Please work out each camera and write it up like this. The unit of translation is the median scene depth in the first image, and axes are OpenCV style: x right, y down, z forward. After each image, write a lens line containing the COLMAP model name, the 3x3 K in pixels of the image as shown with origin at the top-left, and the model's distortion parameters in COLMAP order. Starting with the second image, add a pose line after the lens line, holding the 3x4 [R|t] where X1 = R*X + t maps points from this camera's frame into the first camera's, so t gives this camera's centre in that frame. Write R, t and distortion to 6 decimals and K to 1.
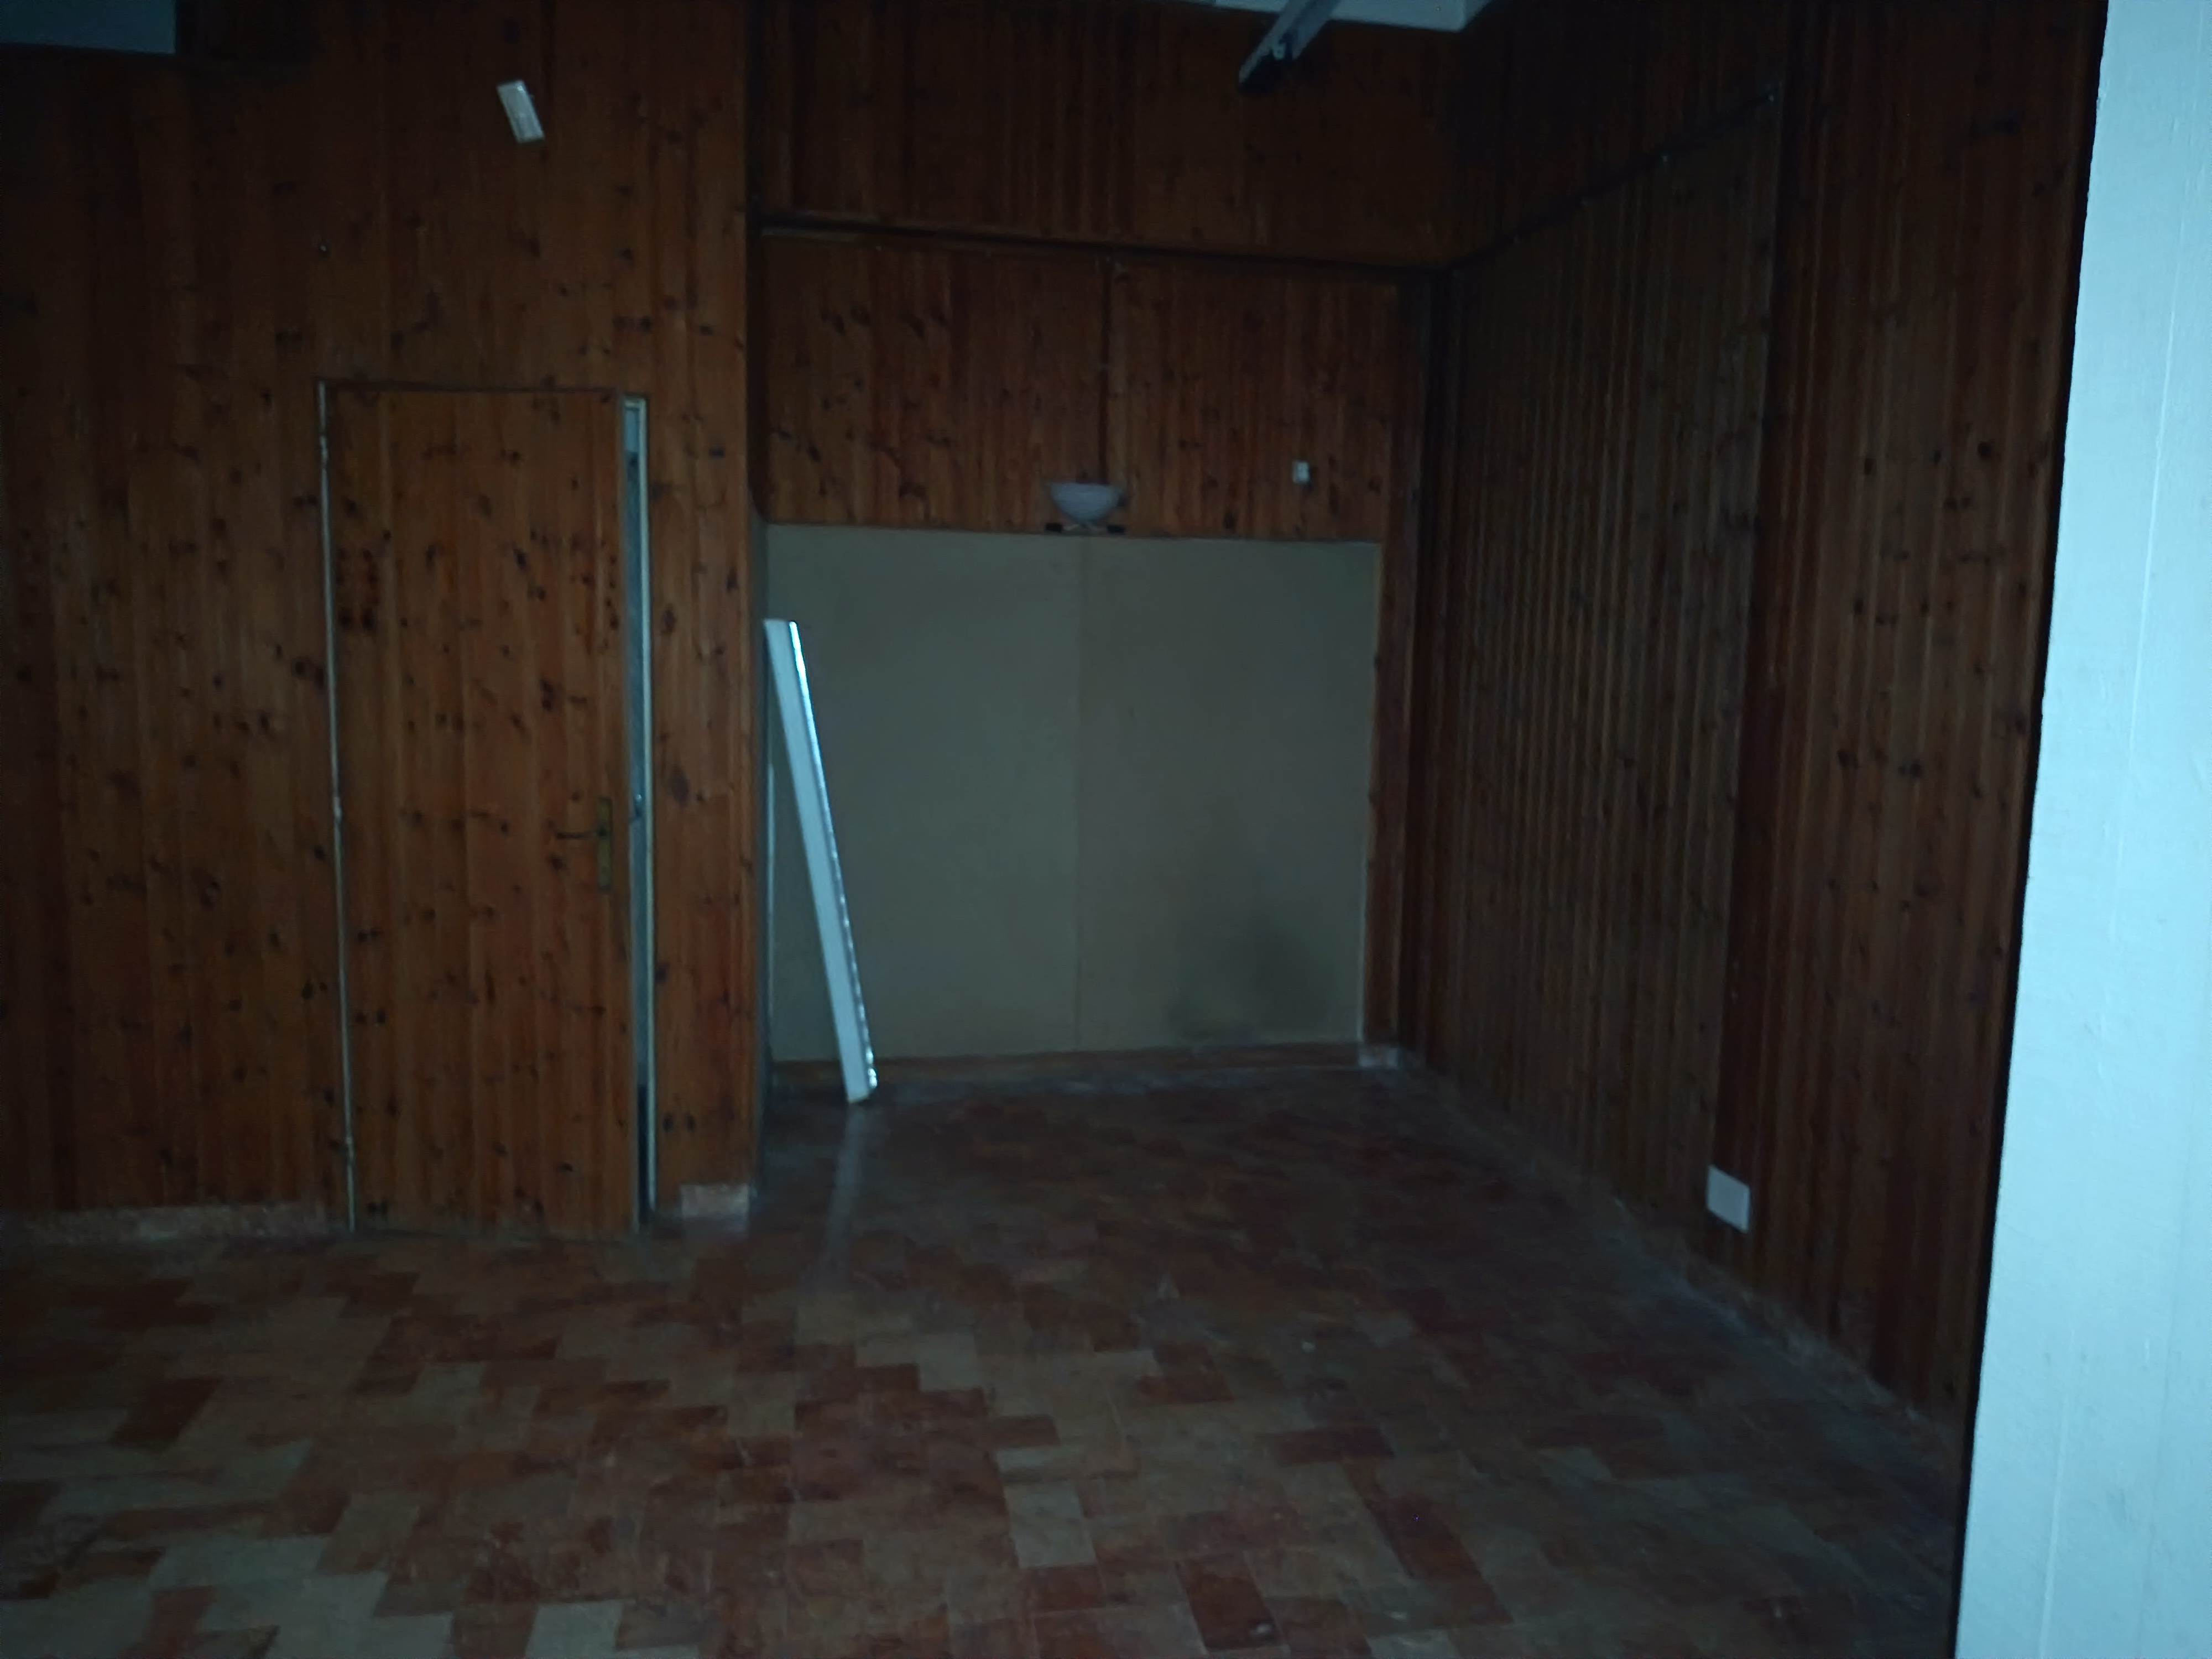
lens RADIAL K [[1557.8, 0, 1111.9], [0, 1557.8, 824.9], [0, 0, 1]] dist [0.055224, -0.072345]
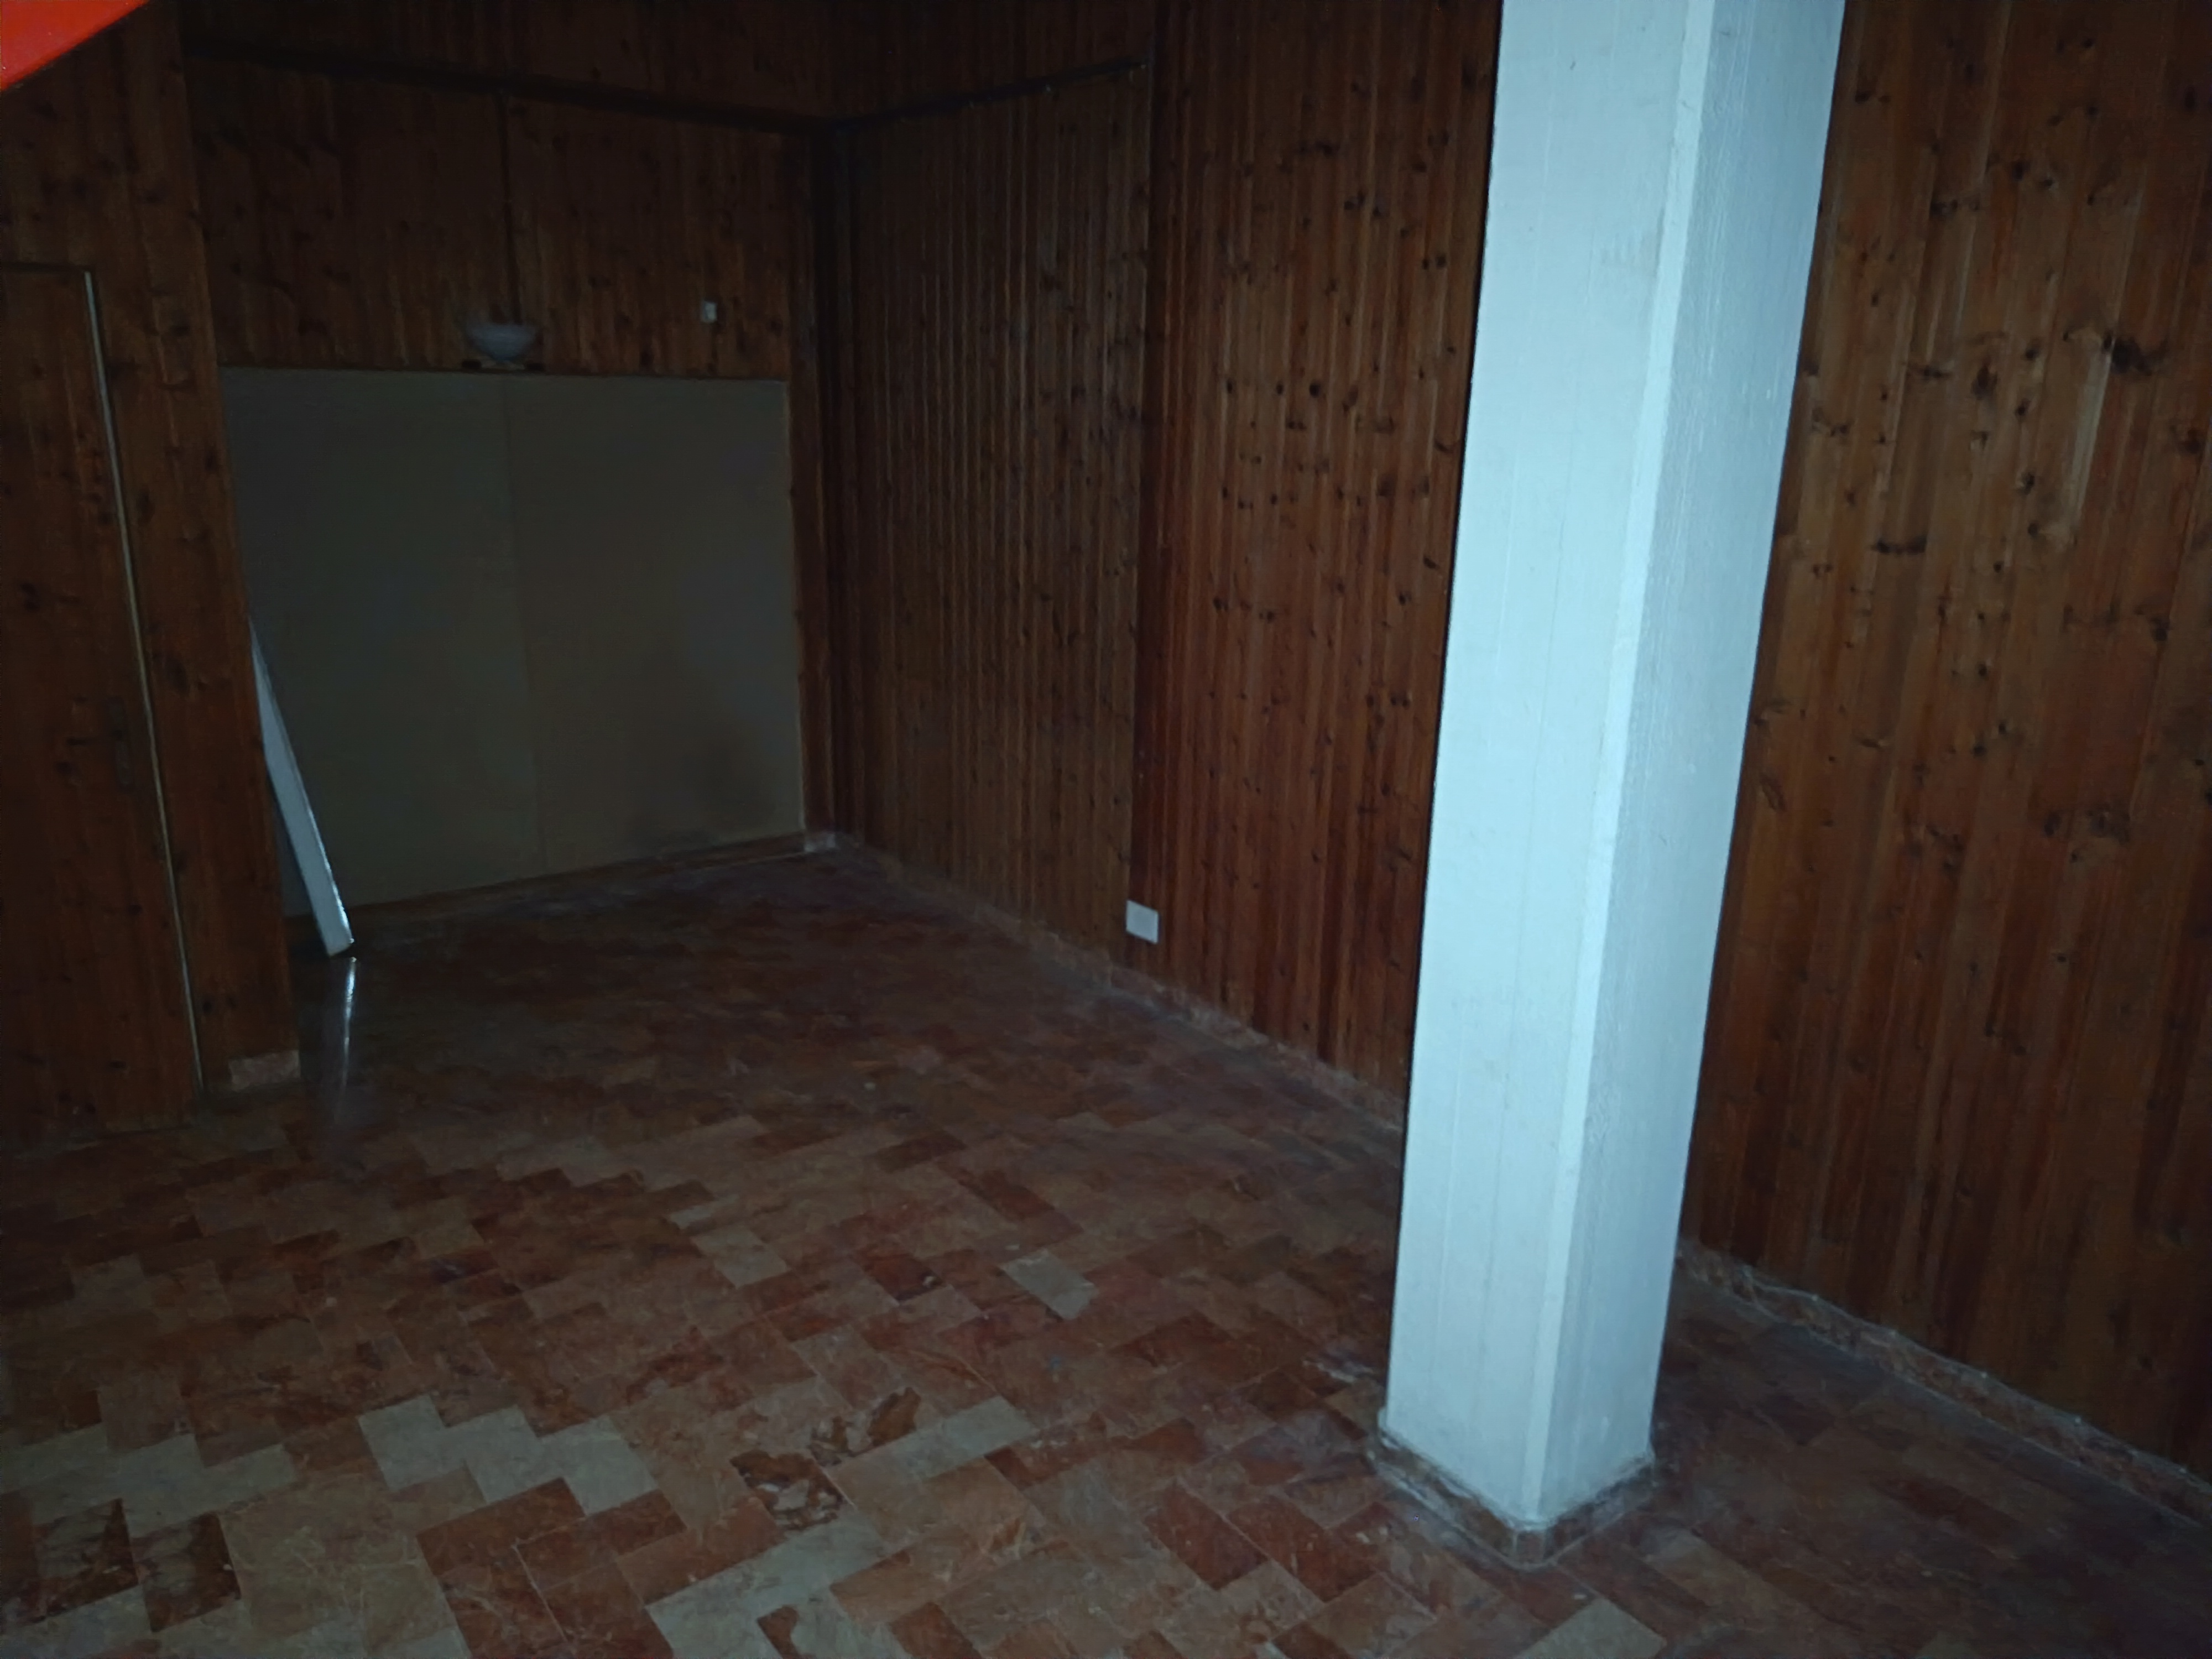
lens RADIAL K [[1557.8, 0, 1117.6], [0, 1557.8, 840.8], [0, 0, 1]] dist [0.055224, -0.072345]
pose [[0.884136, -0.127311, 0.449550, -0.223063], [0.045013, 0.980895, 0.189260, -0.087871], [-0.465056, -0.147096, 0.872975, -0.163246]]
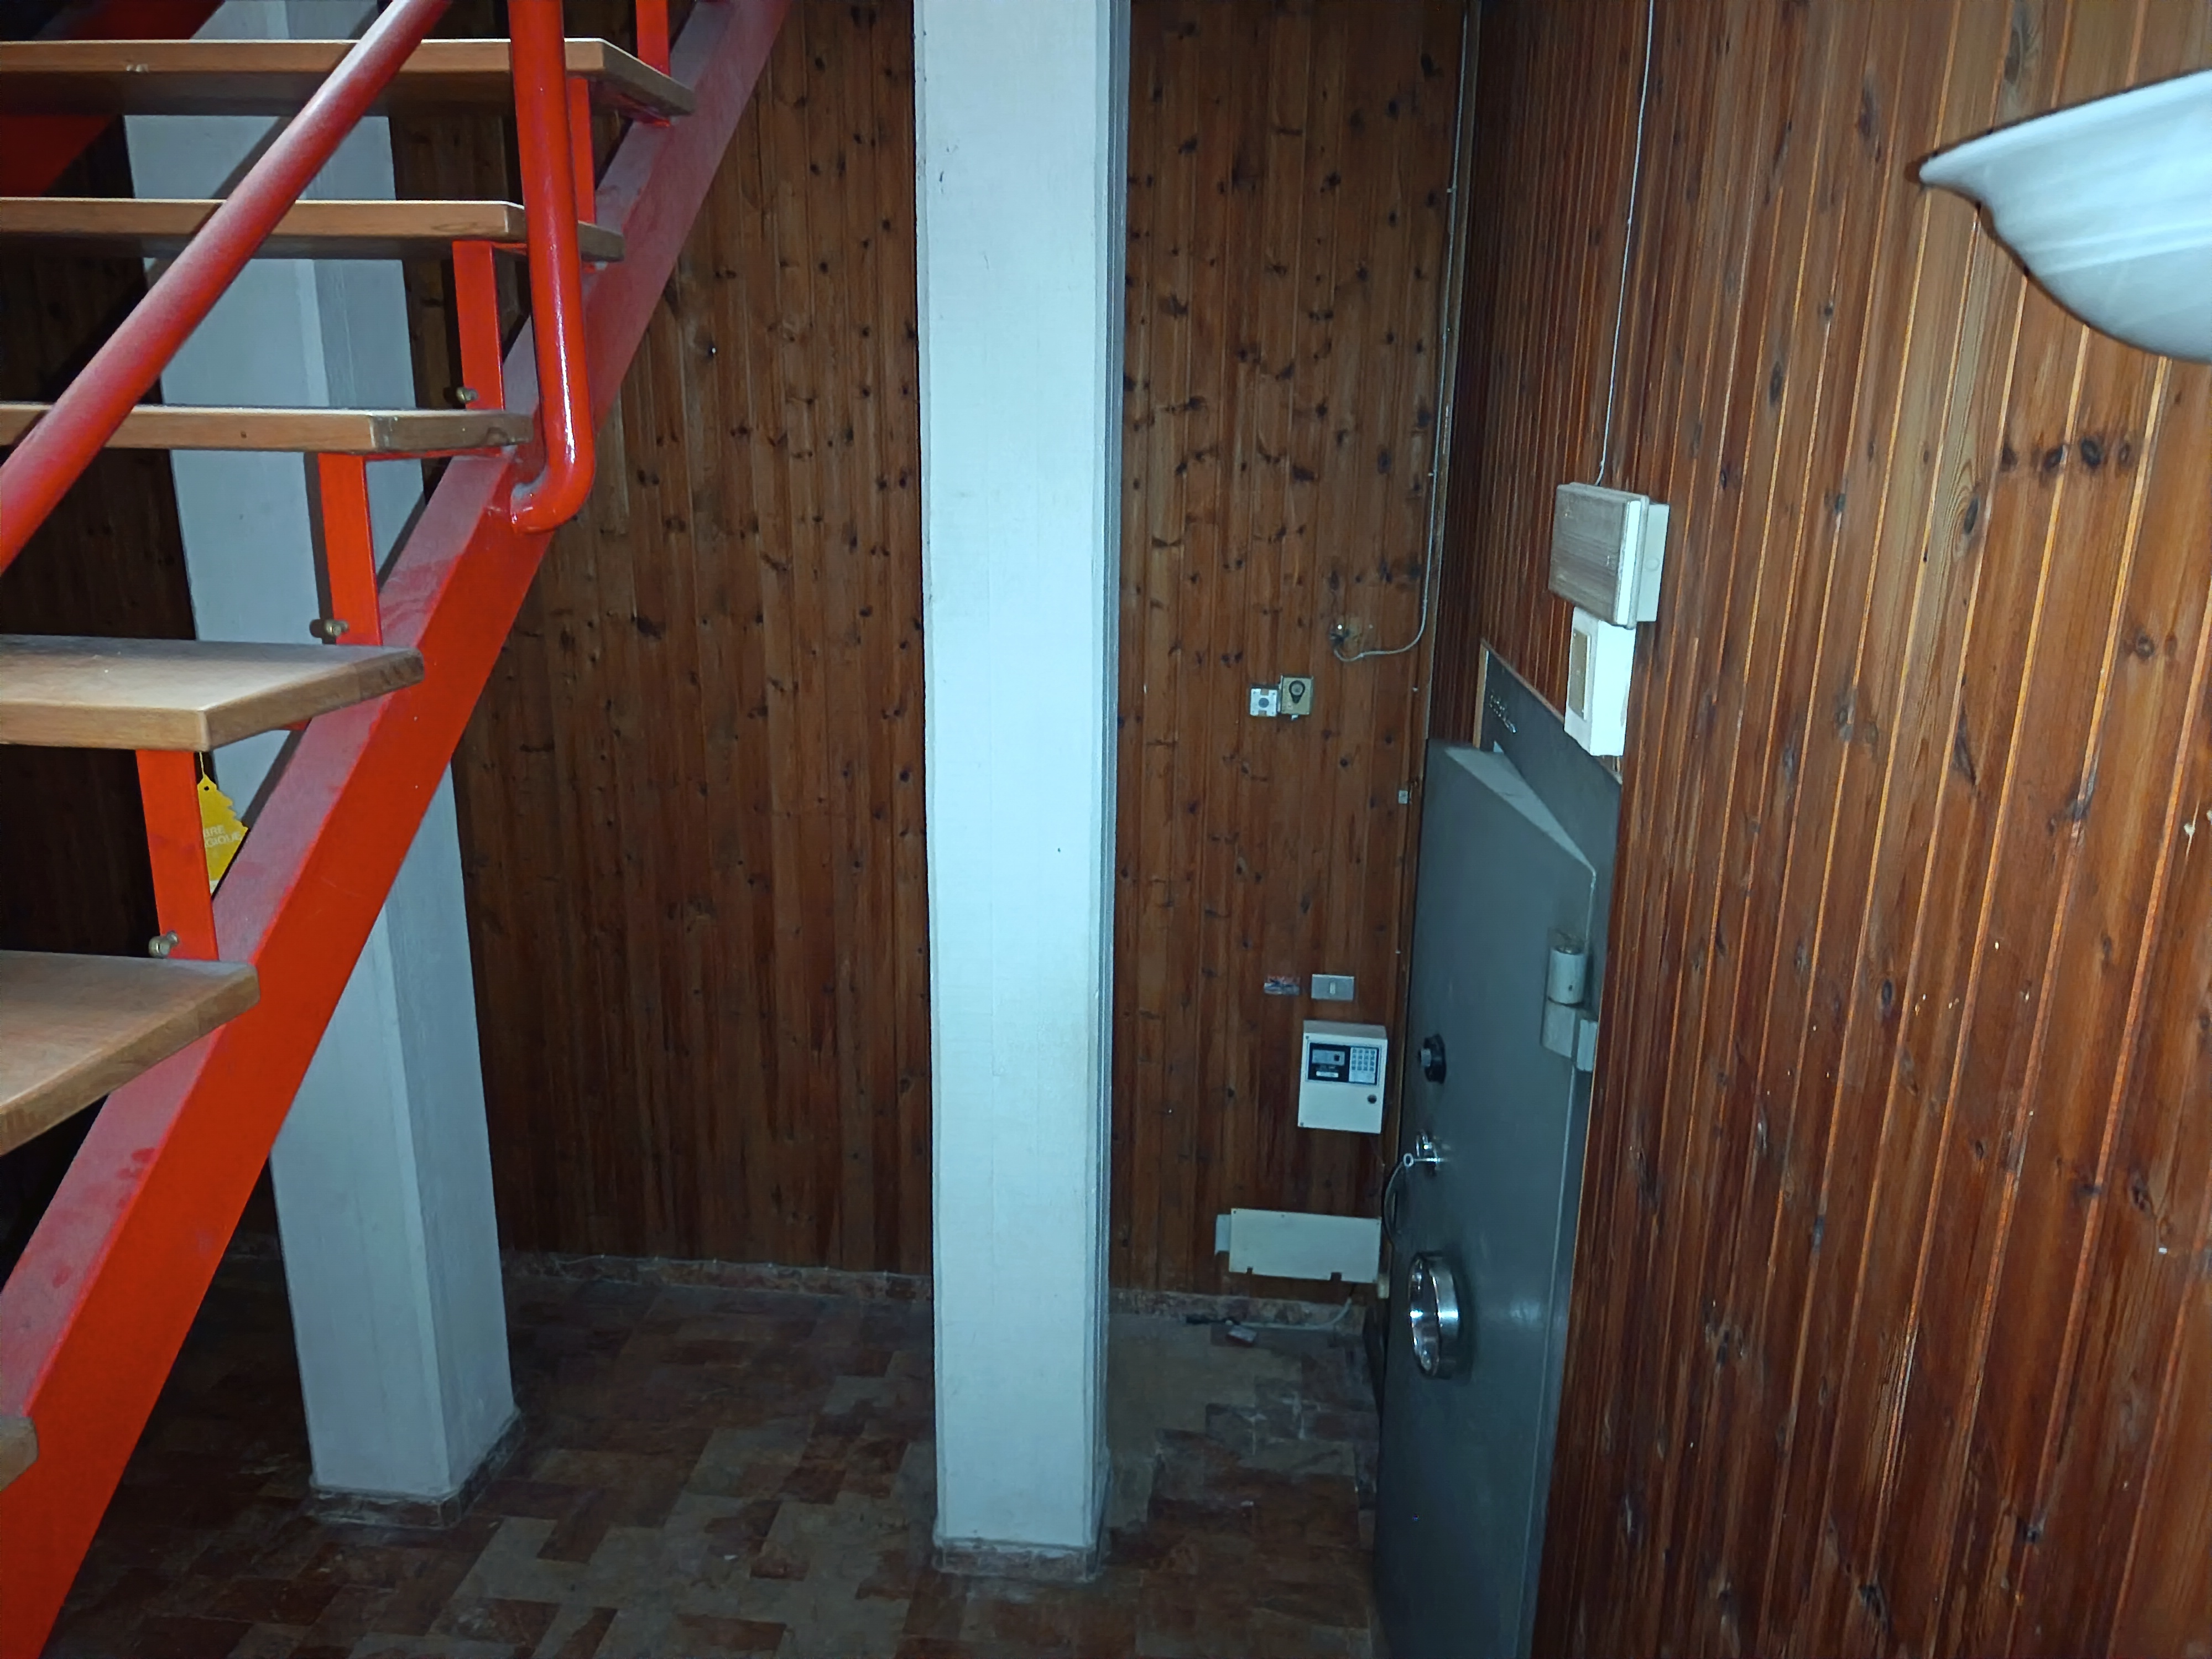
lens RADIAL K [[1557.8, 0, 1130.2], [0, 1557.8, 820.5], [0, 0, 1]] dist [0.055224, -0.072345]
pose [[0.270574, -0.269668, 0.924159, -0.462894], [0.094231, 0.962775, 0.253347, -0.263700], [-0.958076, 0.018536, 0.285913, -0.379853]]
